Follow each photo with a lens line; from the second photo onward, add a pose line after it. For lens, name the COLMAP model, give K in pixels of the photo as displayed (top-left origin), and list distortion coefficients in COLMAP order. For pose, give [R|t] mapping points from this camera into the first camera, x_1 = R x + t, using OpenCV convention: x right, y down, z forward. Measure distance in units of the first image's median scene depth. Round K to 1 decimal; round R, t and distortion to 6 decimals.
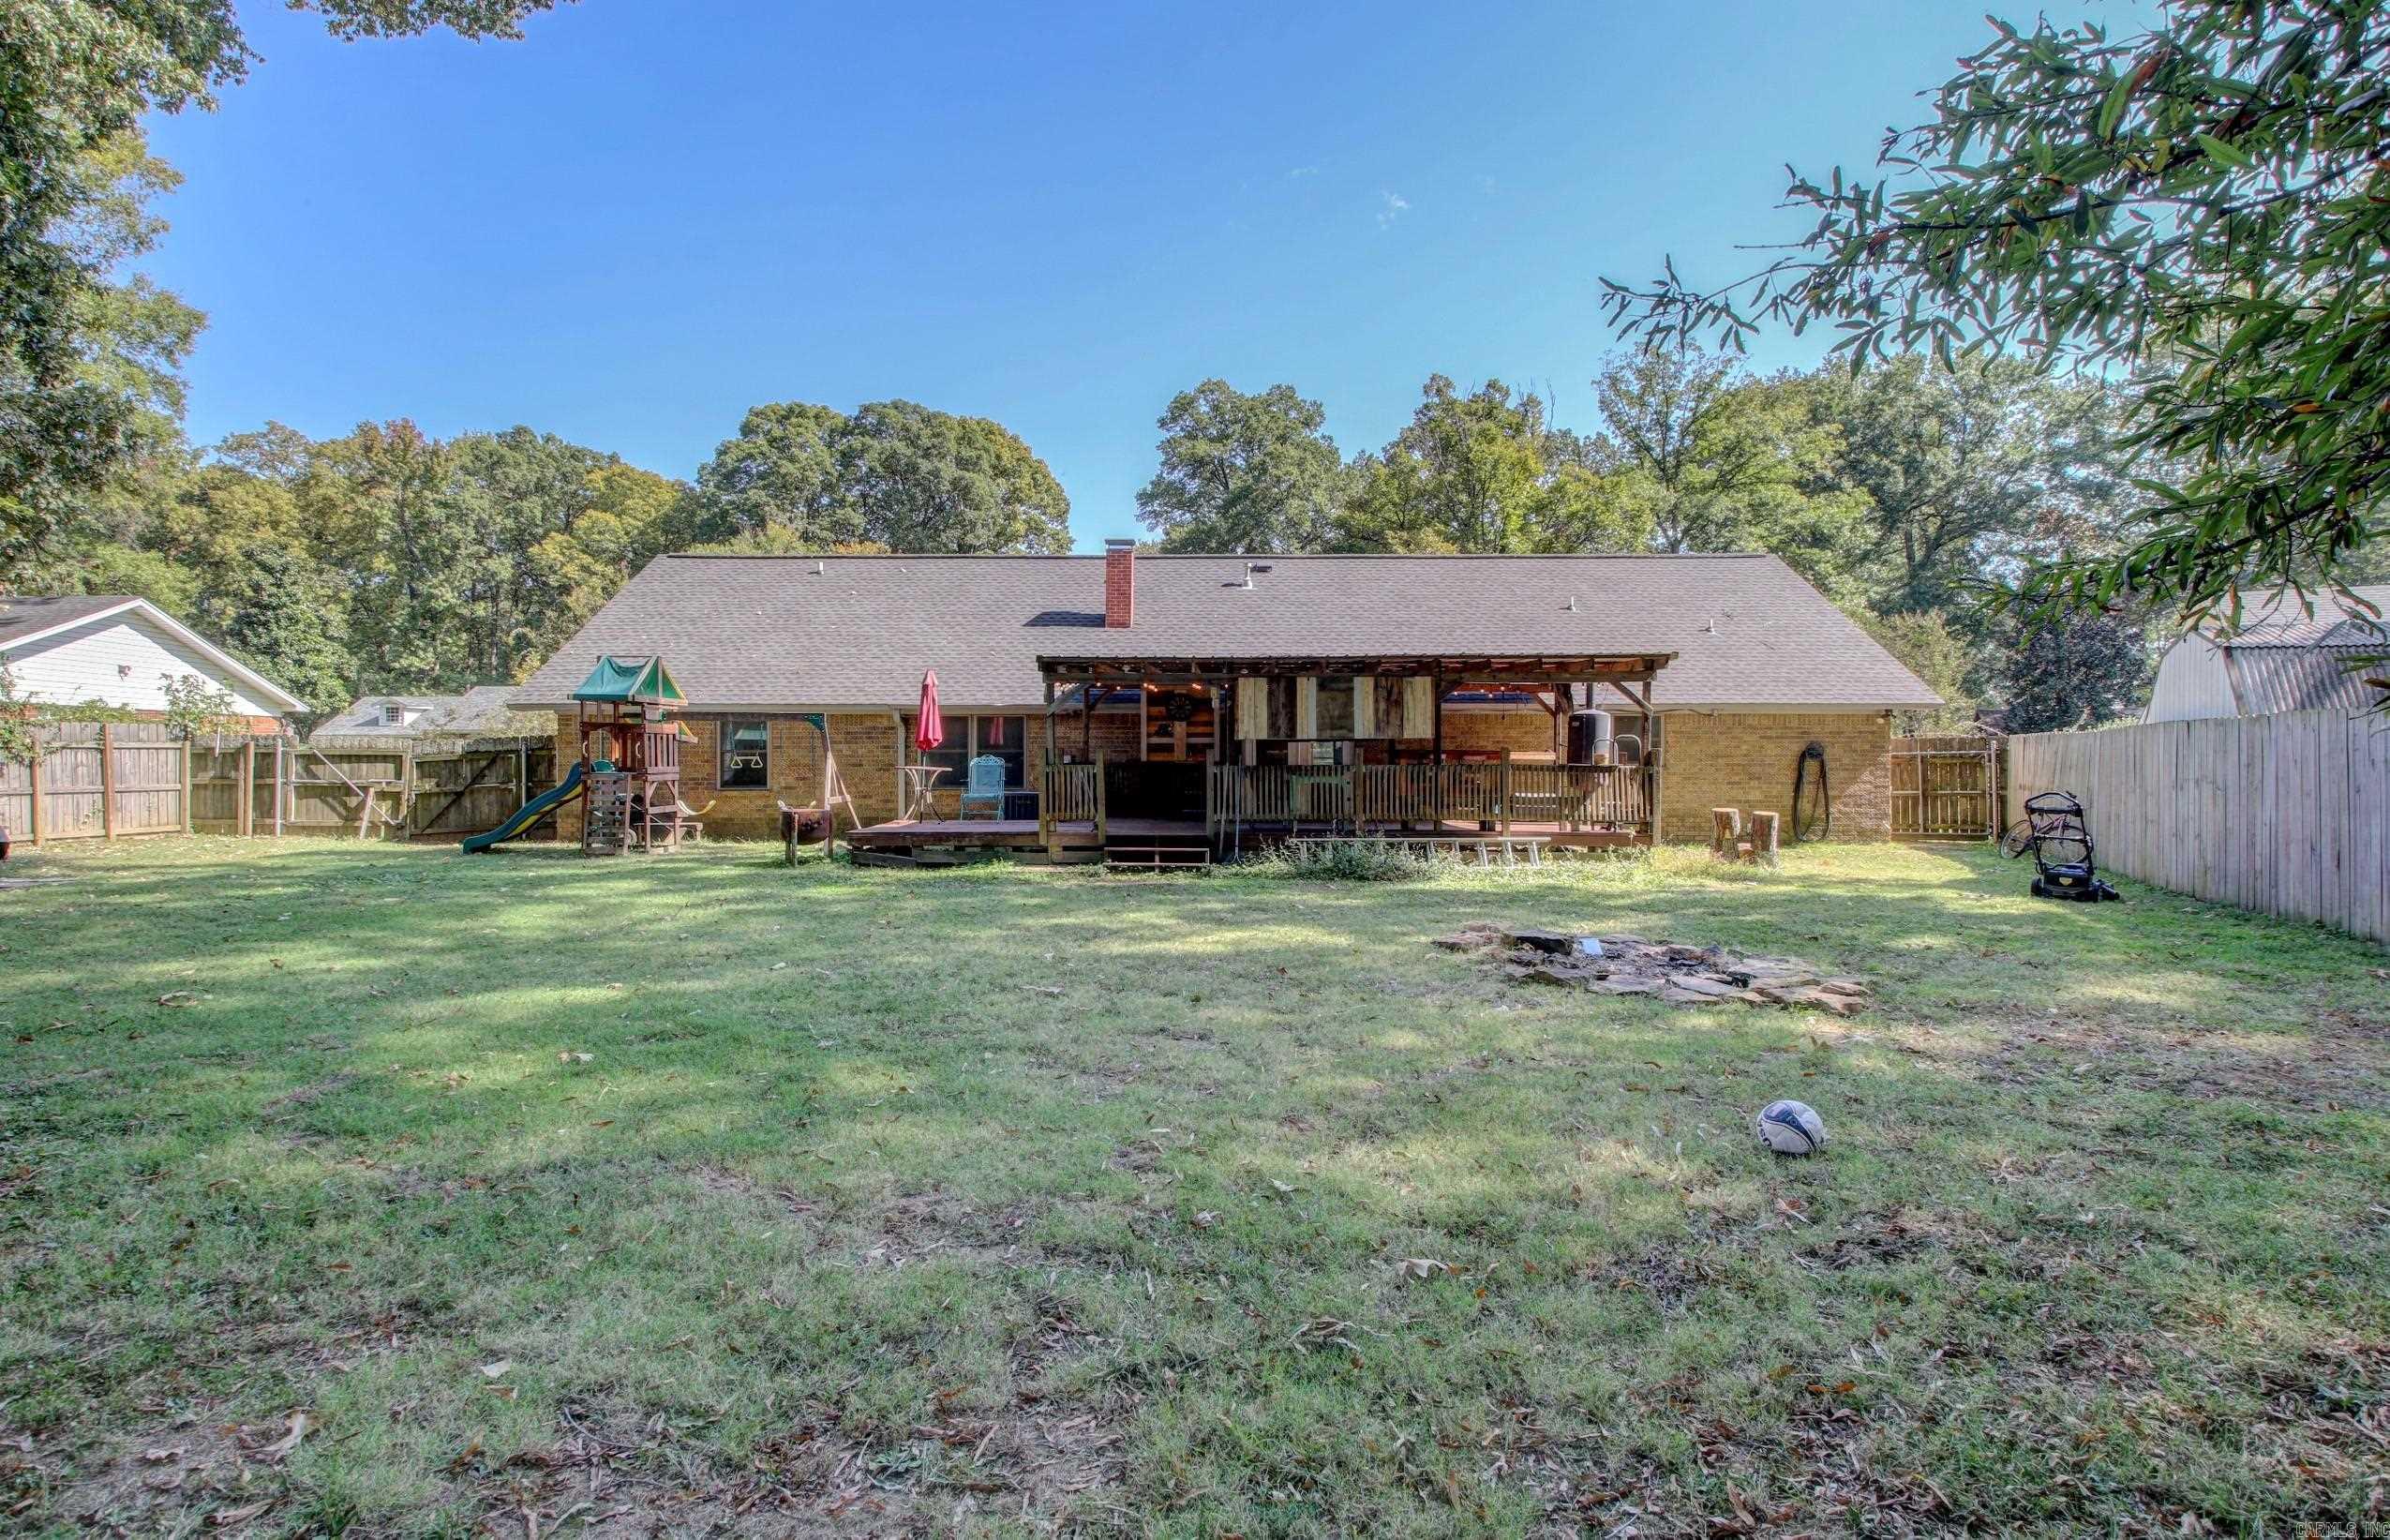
lens RADIAL K [[1109.9, 0, 1195.8], [0, 1109.9, 764.5], [0, 0, 1]] dist [0.002374, -0.017349]
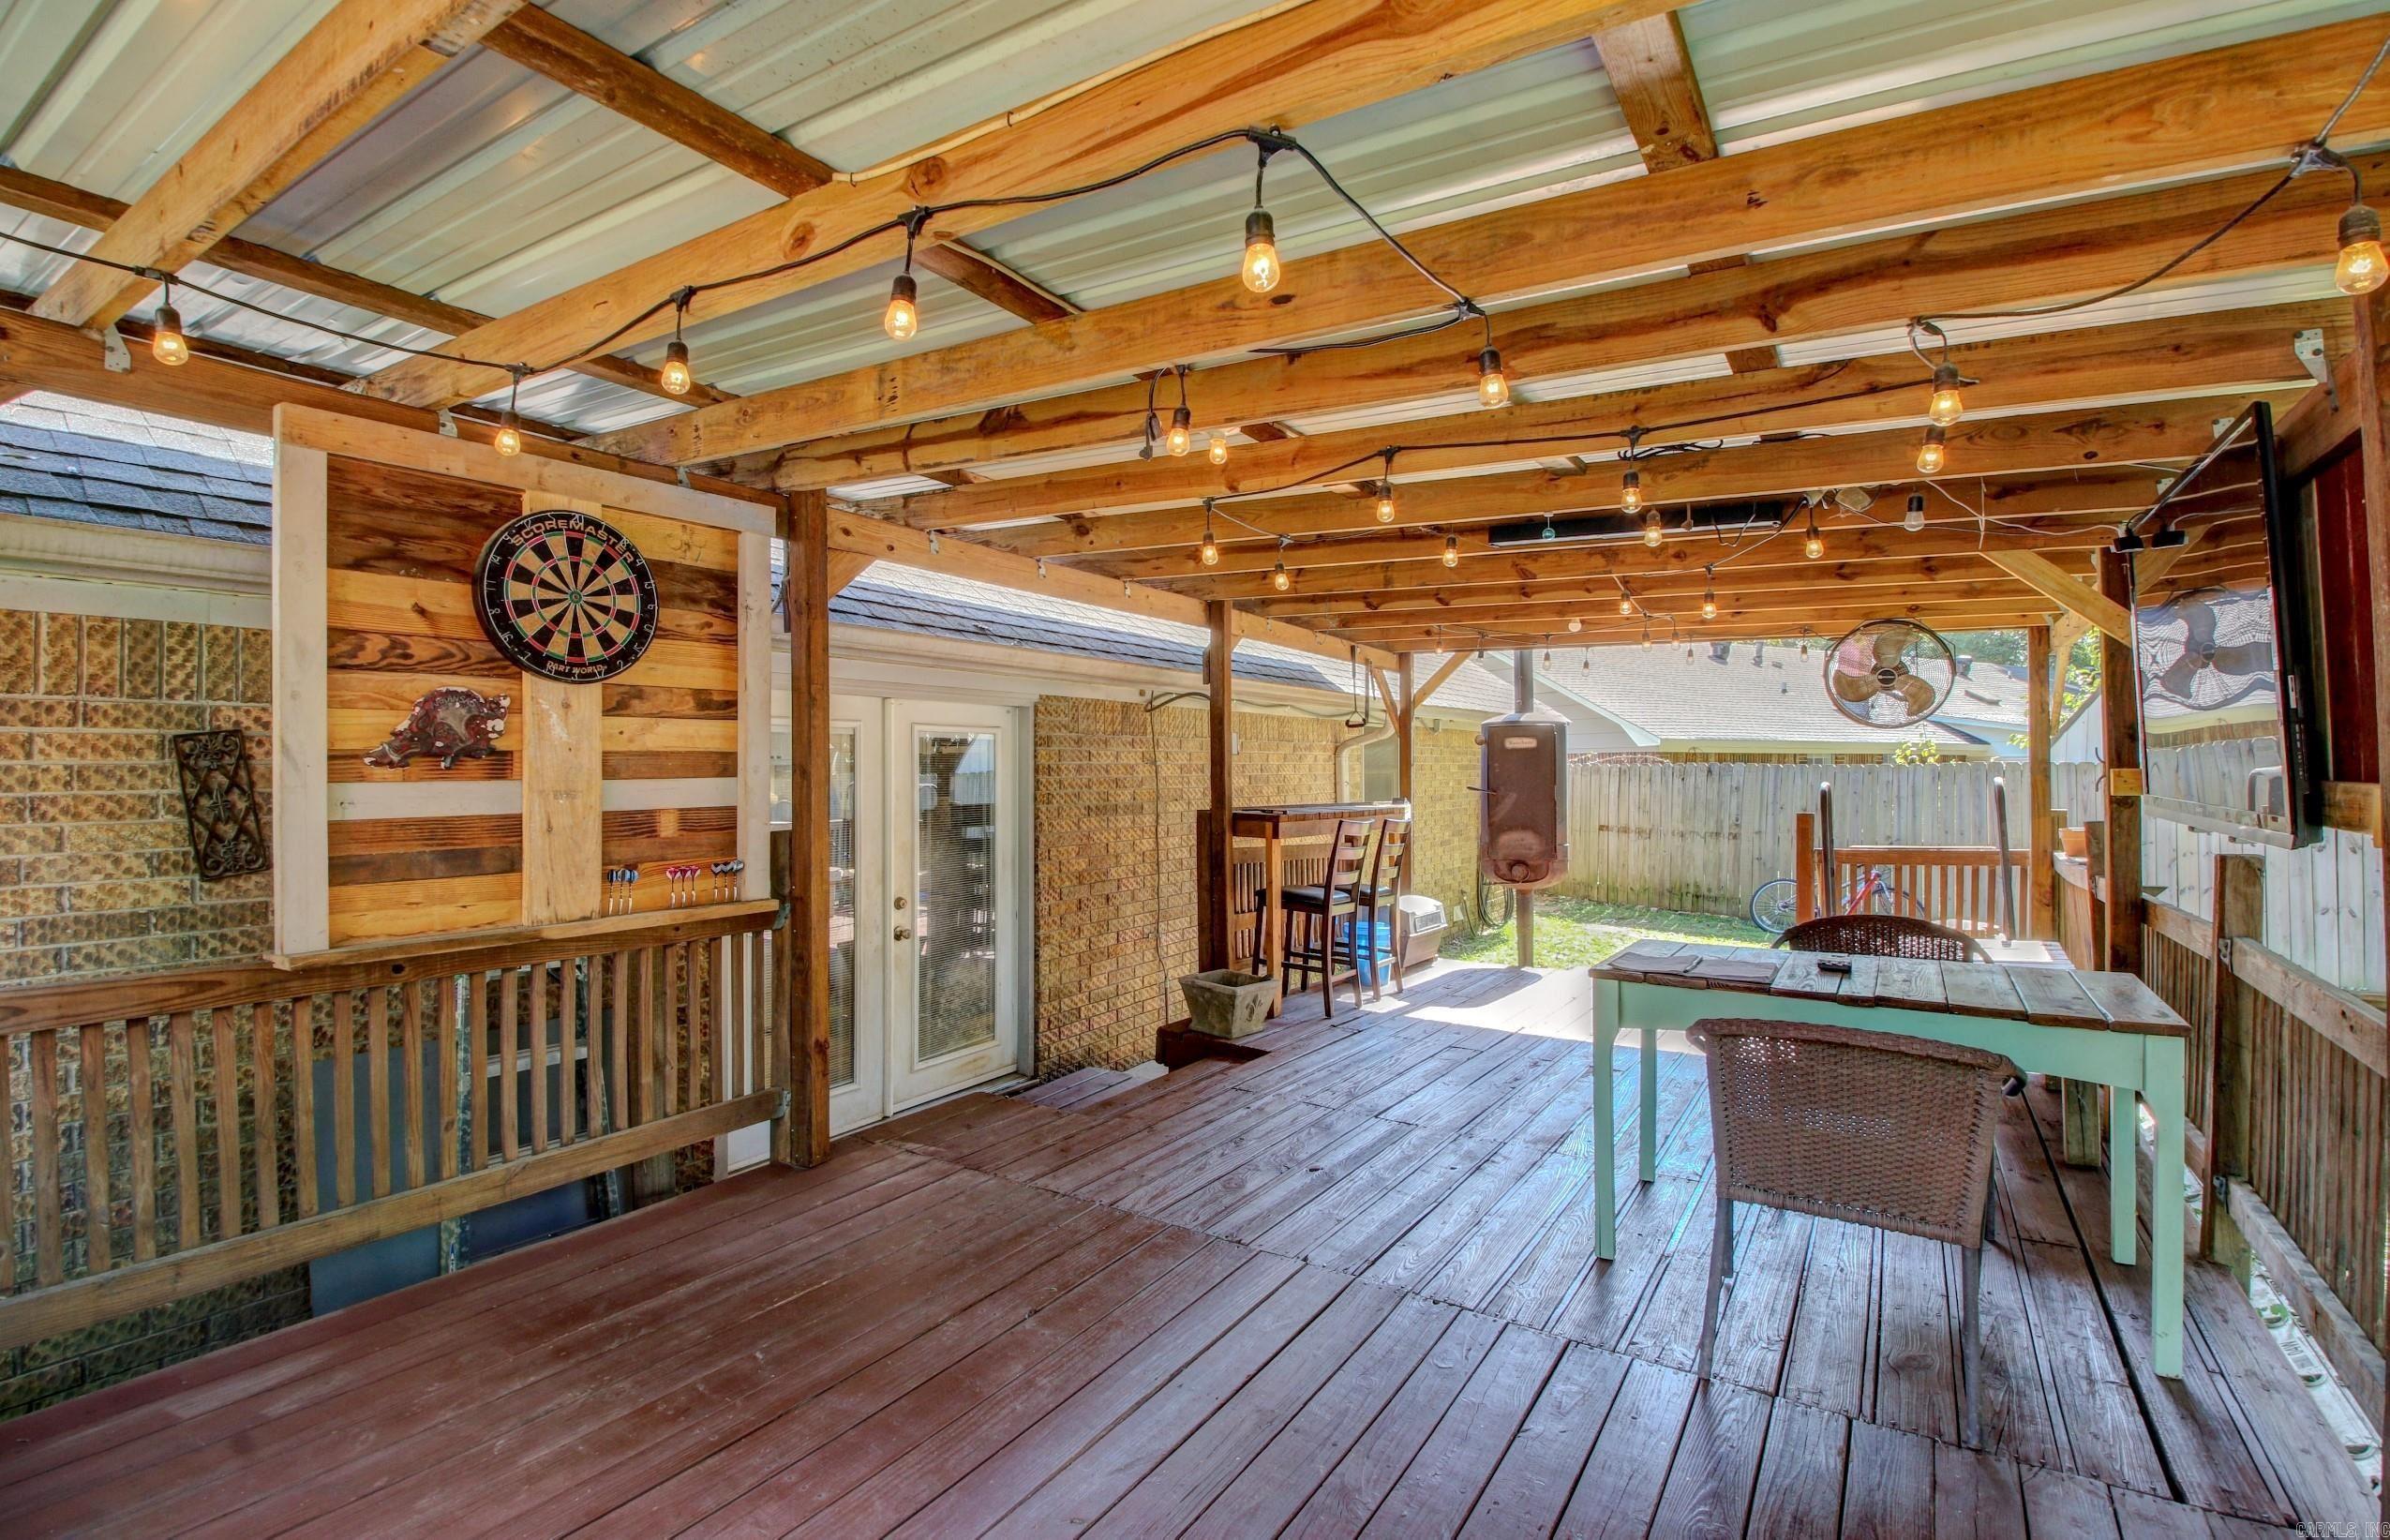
lens RADIAL K [[1109.9, 0, 1210.5], [0, 1109.9, 771.5], [0, 0, 1]] dist [0.002374, -0.017349]
pose [[0.538011, -0.003503, 0.842931, -0.094137], [0.008968, 0.999959, -0.001568, -0.022690], [-0.842890, 0.008404, 0.538020, 0.768545]]
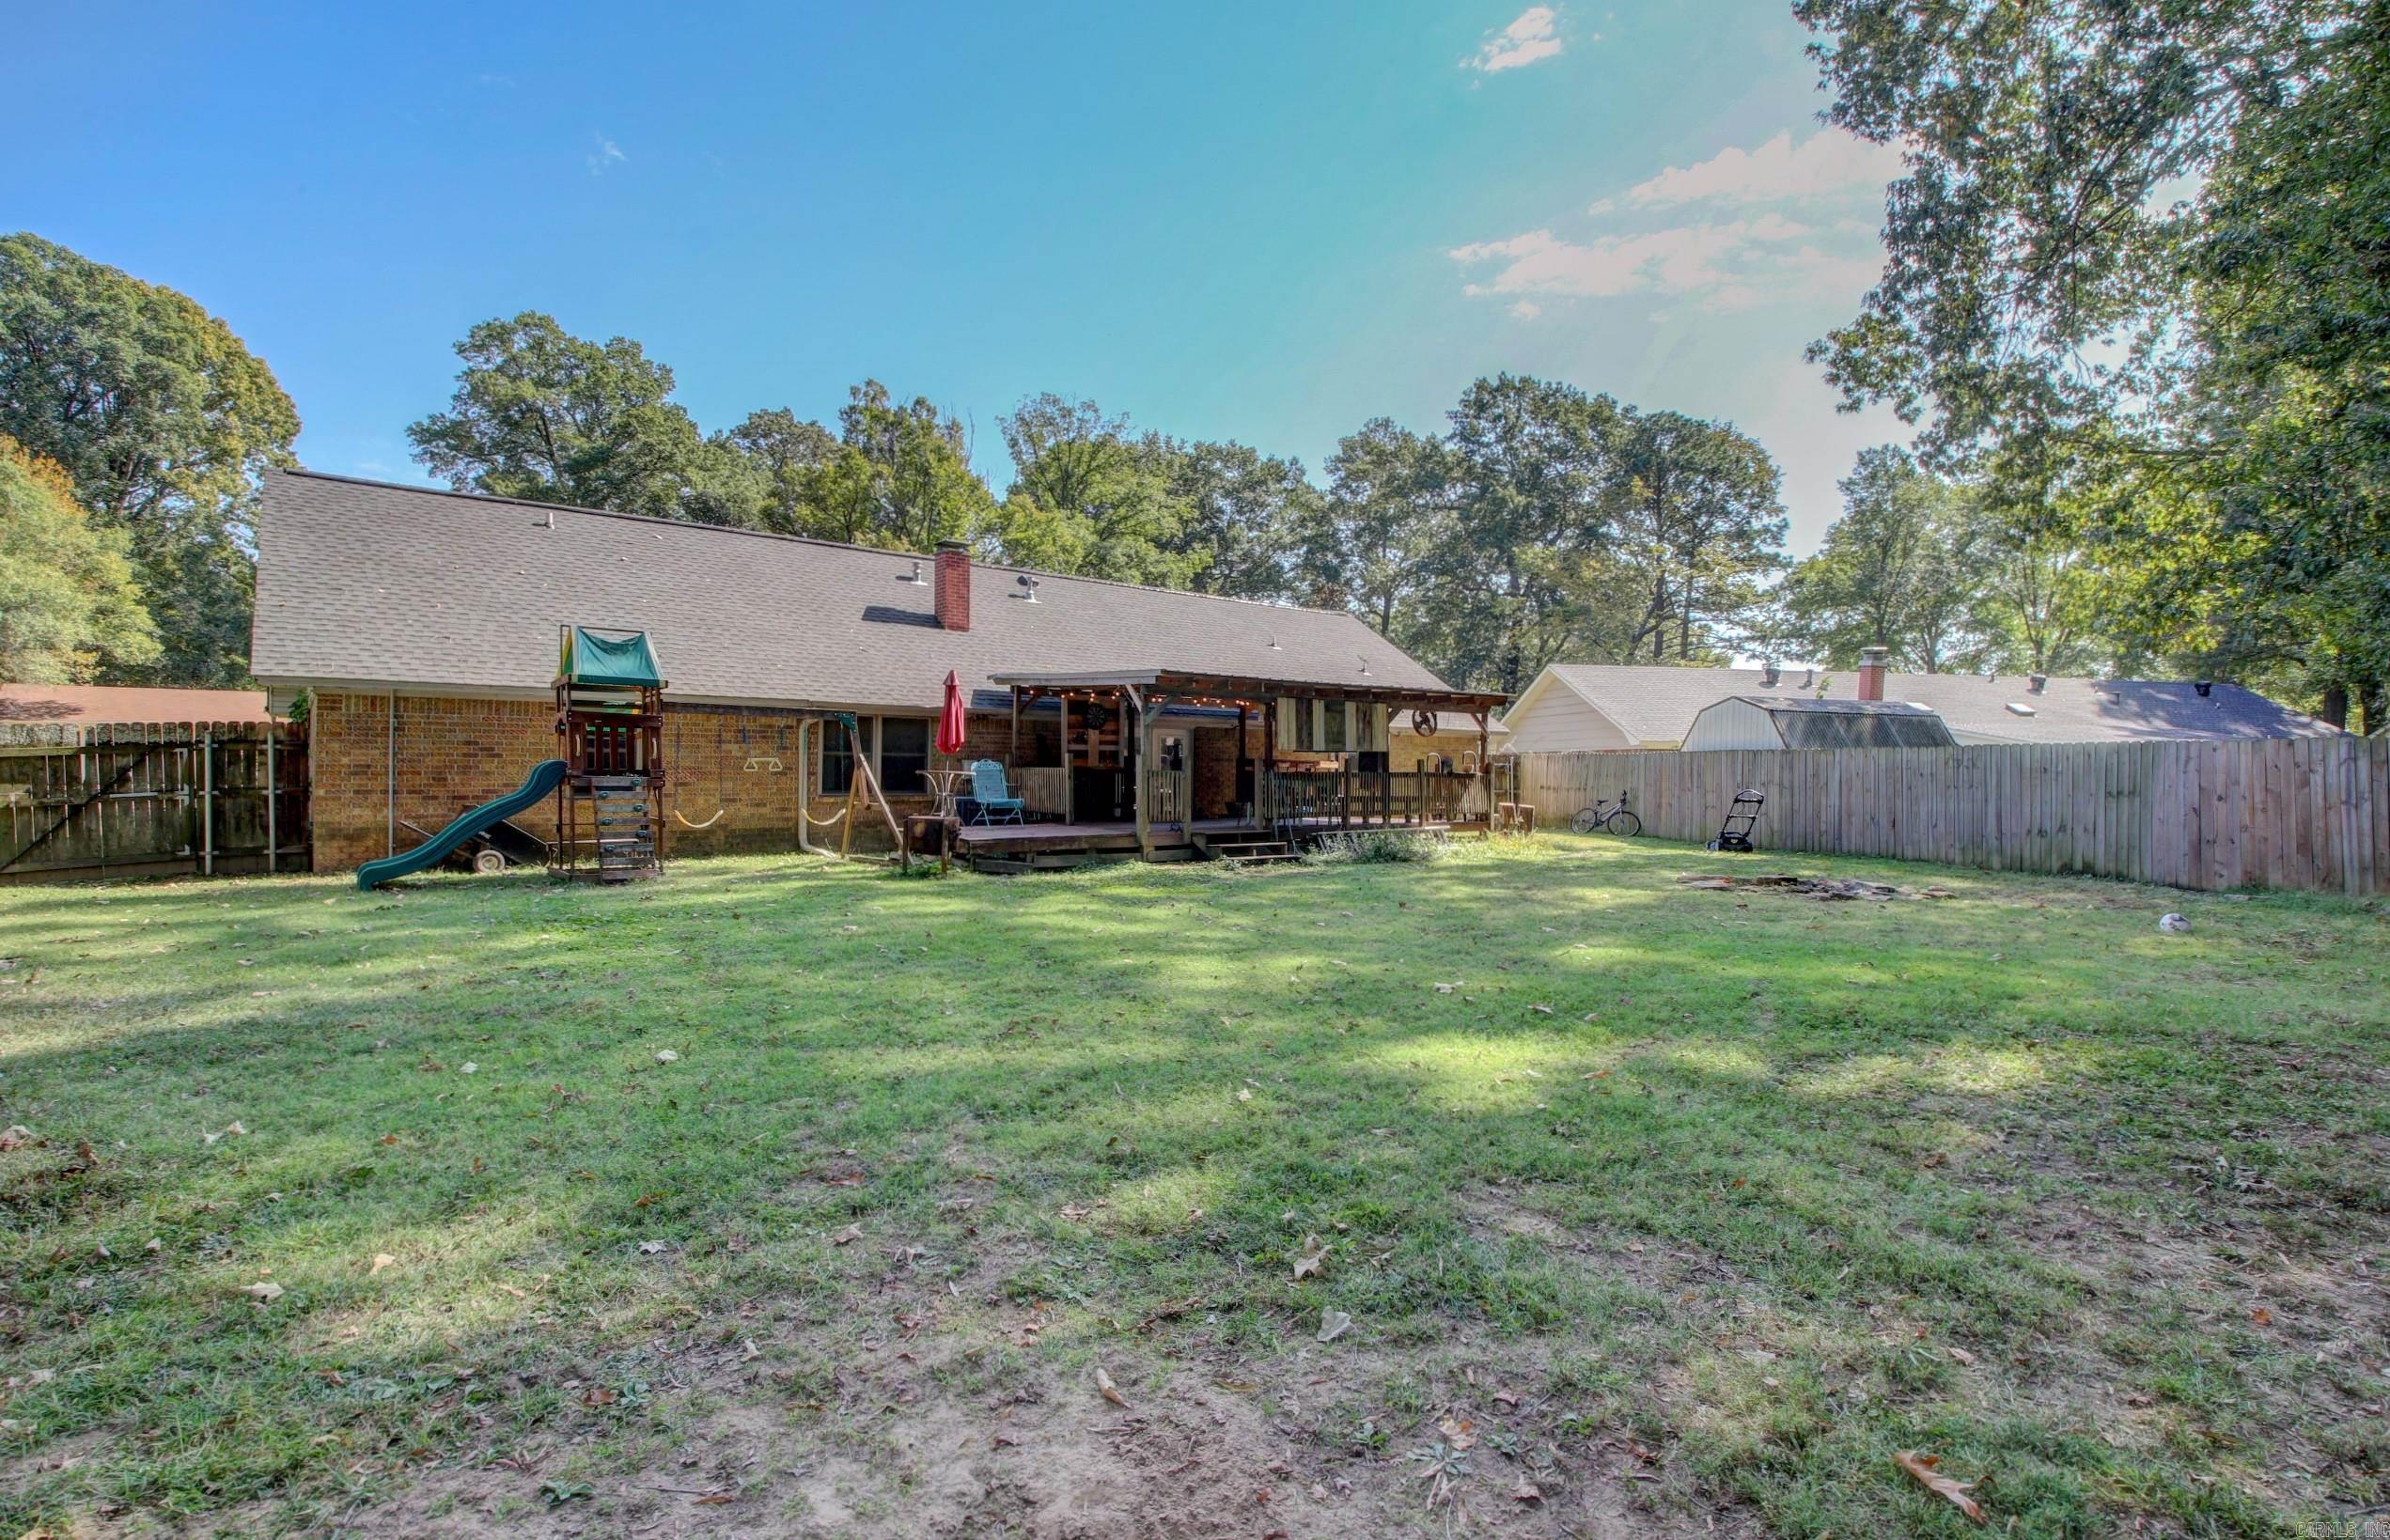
lens RADIAL K [[1109.7, 0, 1203.9], [0, 1109.7, 773.6], [0, 0, 1]] dist [0.002374, -0.017349]
pose [[0.775958, 0.004558, 0.630768, -0.558916], [-0.006988, 0.999975, 0.001371, 0.001071], [-0.630745, -0.005472, 0.775970, 0.099678]]
